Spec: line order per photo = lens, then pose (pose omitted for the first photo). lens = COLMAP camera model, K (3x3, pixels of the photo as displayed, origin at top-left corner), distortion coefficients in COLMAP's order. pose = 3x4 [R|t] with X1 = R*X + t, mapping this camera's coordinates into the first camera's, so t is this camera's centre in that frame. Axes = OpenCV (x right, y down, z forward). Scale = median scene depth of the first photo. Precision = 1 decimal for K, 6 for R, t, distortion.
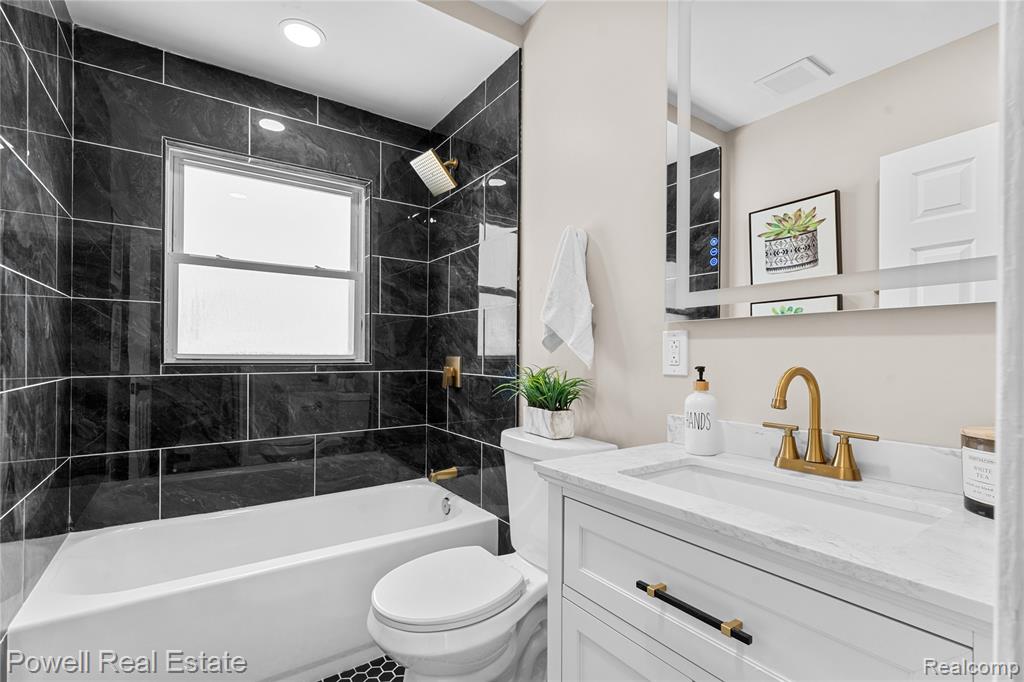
lens RADIAL K [[467.9, 0, 510.8], [0, 467.9, 348.8], [0, 0, 1]] dist [0.008137, 0.000069]
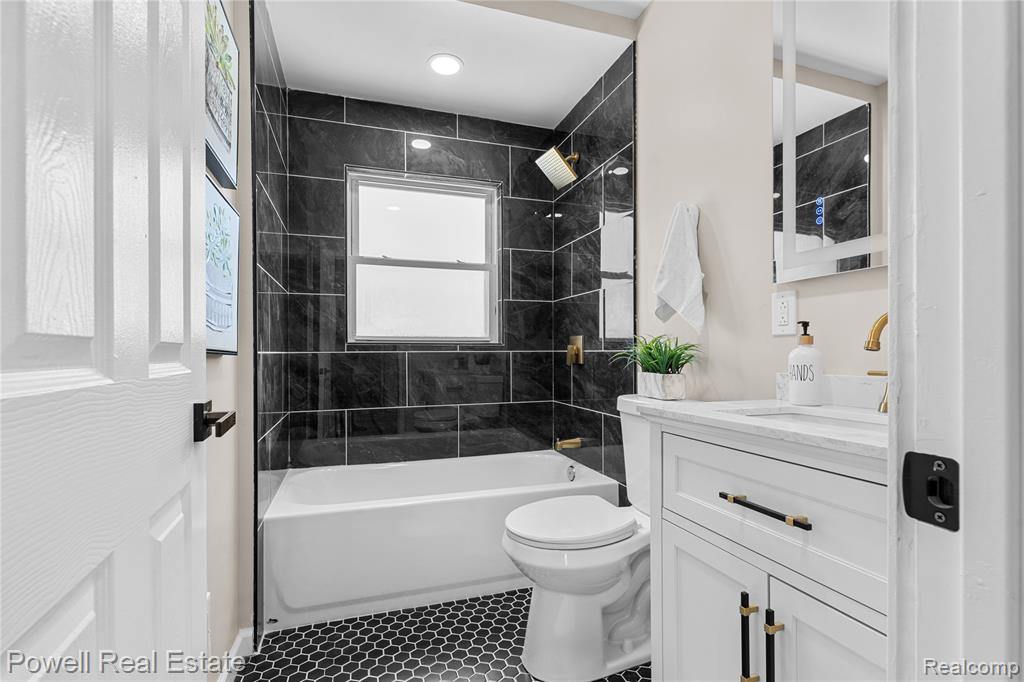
lens RADIAL K [[467.9, 0, 509.7], [0, 467.9, 344.8], [0, 0, 1]] dist [0.008137, 0.000069]
pose [[0.960997, -0.011260, -0.276330, 0.032227], [0.011177, 0.999936, -0.001874, 0.042729], [0.276333, -0.001288, 0.961061, -0.094098]]
